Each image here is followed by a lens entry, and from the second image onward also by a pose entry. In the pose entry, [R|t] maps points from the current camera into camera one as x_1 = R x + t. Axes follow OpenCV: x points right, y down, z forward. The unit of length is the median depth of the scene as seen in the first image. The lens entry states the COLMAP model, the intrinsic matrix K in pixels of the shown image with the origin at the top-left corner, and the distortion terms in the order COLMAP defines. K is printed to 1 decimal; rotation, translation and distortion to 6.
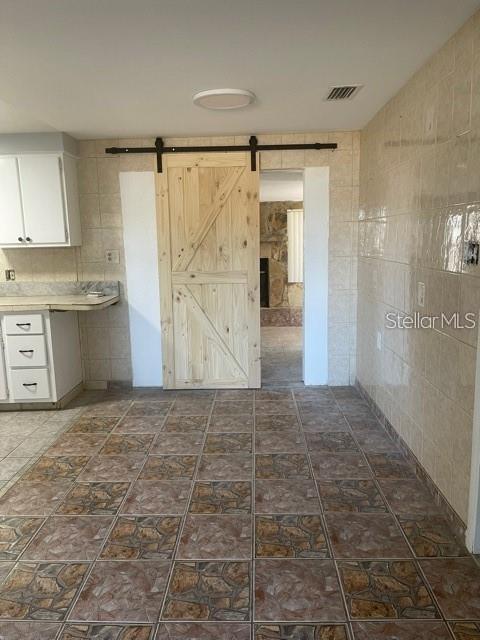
lens RADIAL K [[480.9, 0, 241.1], [0, 480.9, 318.8], [0, 0, 1]] dist [0.022470, -0.049058]
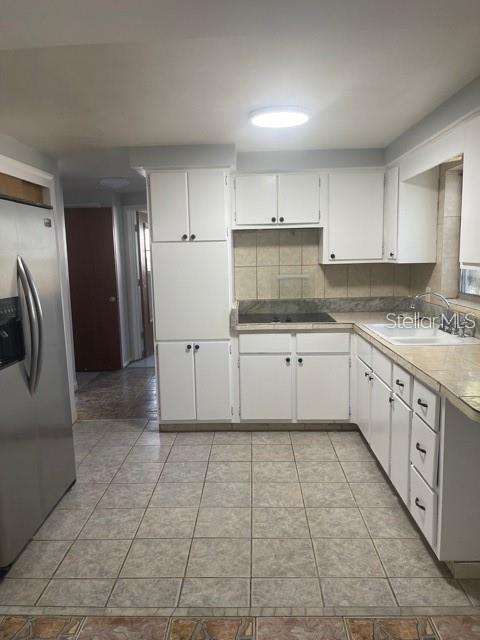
lens RADIAL K [[480.9, 0, 245.1], [0, 480.9, 317.6], [0, 0, 1]] dist [0.022470, -0.049058]
pose [[0.008200, 0.147219, -0.989070, 0.129735], [-0.151186, 0.977915, 0.144306, -0.165025], [0.988471, 0.148350, 0.030277, 0.862188]]
